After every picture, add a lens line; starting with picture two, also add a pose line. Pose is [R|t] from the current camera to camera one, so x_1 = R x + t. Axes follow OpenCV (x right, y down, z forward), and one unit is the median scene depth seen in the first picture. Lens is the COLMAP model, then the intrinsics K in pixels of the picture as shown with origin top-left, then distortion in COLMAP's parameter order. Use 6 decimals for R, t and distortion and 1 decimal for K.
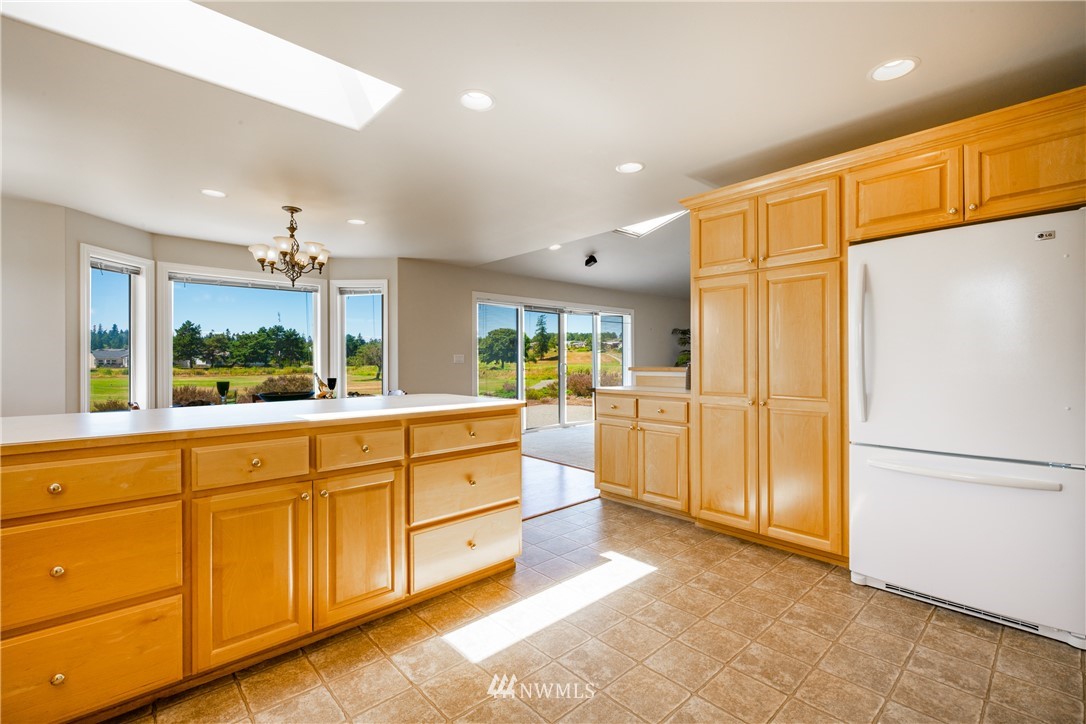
lens RADIAL K [[473.9, 0, 545.9], [0, 473.9, 364.9], [0, 0, 1]] dist [0.000664, -0.002581]
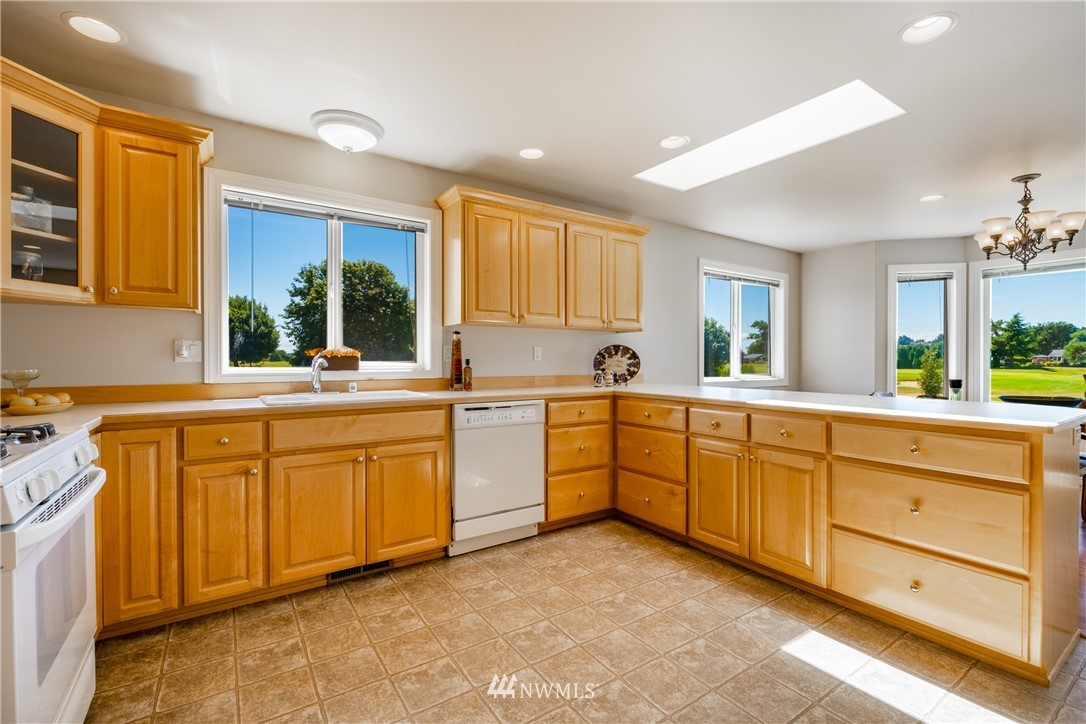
lens RADIAL K [[473.9, 0, 538.4], [0, 473.9, 361.6], [0, 0, 1]] dist [0.000664, -0.002581]
pose [[-0.152367, 0.007594, -0.988295, 0.482253], [-0.010835, 0.999898, 0.009353, -0.001459], [0.988265, 0.012133, -0.152270, 0.317491]]
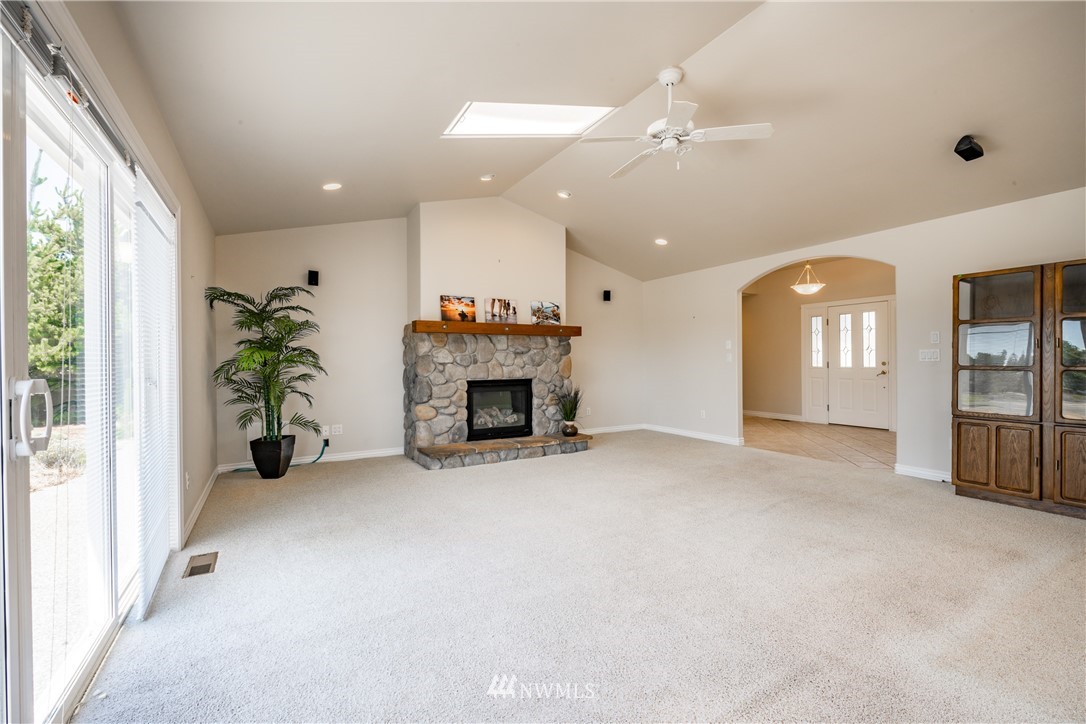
lens RADIAL K [[473.9, 0, 551.7], [0, 473.9, 361.5], [0, 0, 1]] dist [0.000664, -0.002581]
pose [[0.210572, -0.000313, 0.977578, -0.199888], [0.014506, 0.999891, -0.002804, -0.017838], [-0.977471, 0.014771, 0.210553, 1.778779]]
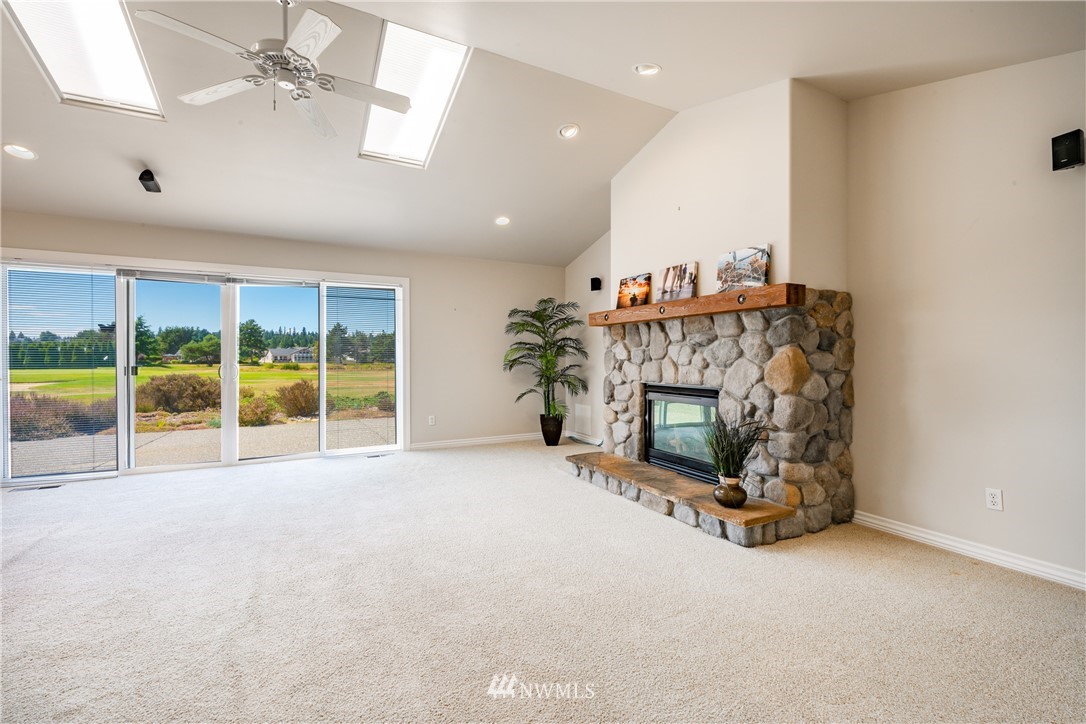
lens RADIAL K [[473.9, 0, 541.4], [0, 473.9, 359.9], [0, 0, 1]] dist [0.000664, -0.002581]
pose [[0.959288, 0.001243, -0.282428, 1.384910], [-0.002047, 0.999995, -0.002553, -0.018644], [0.282424, 0.003027, 0.959285, 1.146197]]
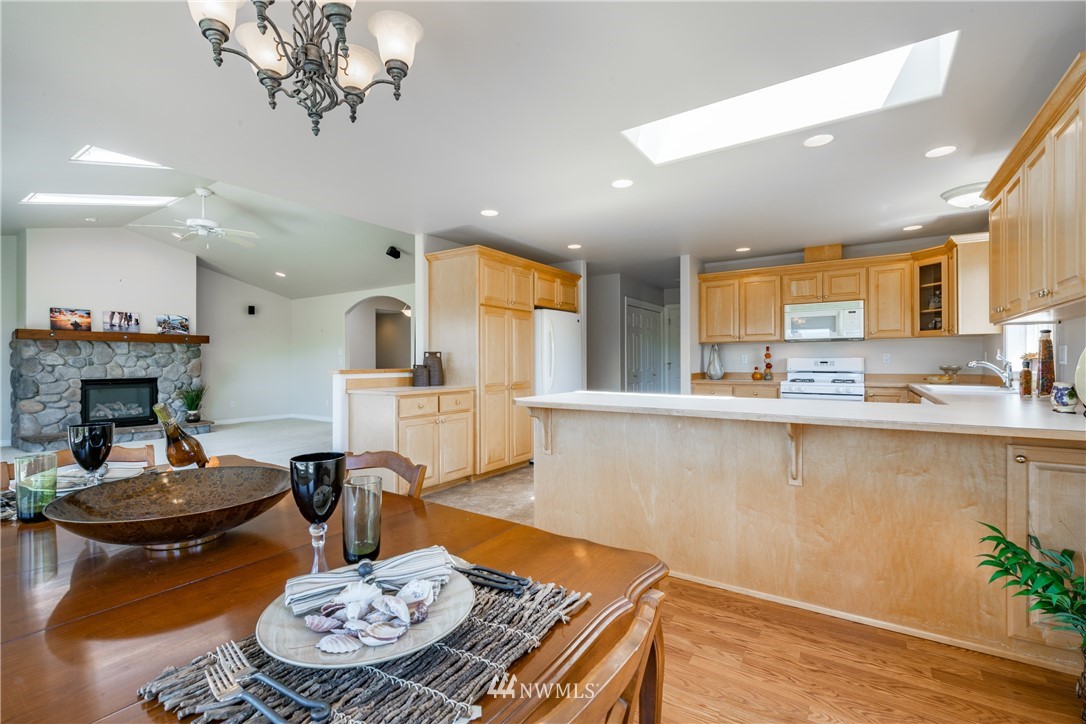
lens RADIAL K [[473.9, 0, 543.9], [0, 473.9, 360.2], [0, 0, 1]] dist [0.000664, -0.002581]
pose [[-0.239291, 0.006564, 0.970926, -0.994744], [0.013900, 0.999898, -0.003334, -0.007814], [-0.970848, 0.012699, -0.239358, 1.043194]]
